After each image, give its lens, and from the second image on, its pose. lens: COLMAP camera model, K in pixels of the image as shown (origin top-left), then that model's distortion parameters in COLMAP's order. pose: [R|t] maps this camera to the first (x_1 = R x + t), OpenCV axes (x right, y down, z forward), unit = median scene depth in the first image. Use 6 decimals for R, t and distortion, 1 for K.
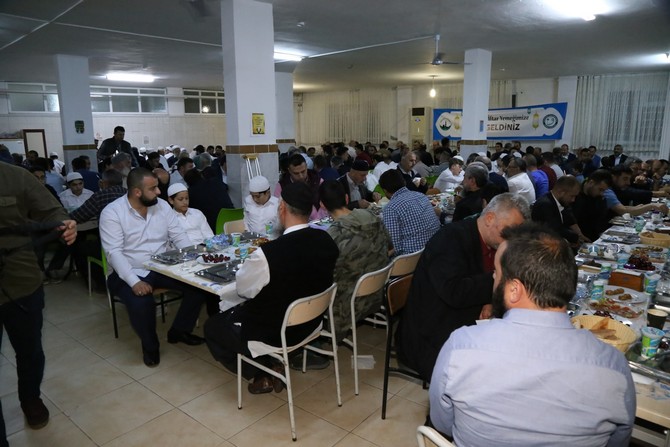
lens RADIAL K [[480.8, 0, 335.0], [0, 480.8, 223.5], [0, 0, 1]] dist [-0.091792, 0.087732]
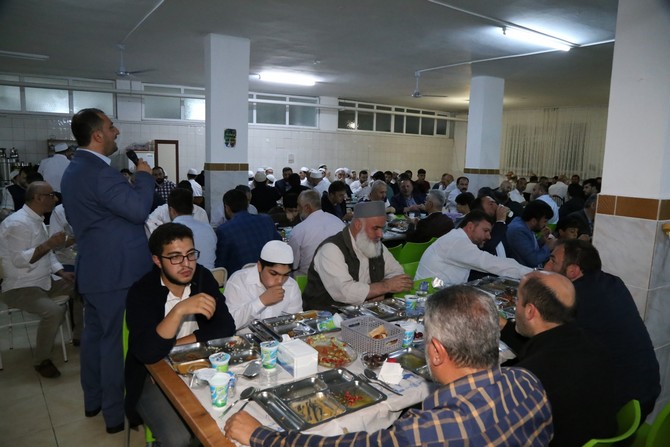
lens RADIAL K [[480.8, 0, 335.0], [0, 480.8, 223.5], [0, 0, 1]] dist [-0.091792, 0.087732]
pose [[0.976941, 0.071605, -0.201146, -0.162191], [-0.080979, 0.995962, -0.038754, -0.043357], [0.197559, 0.054149, 0.978794, 0.233202]]
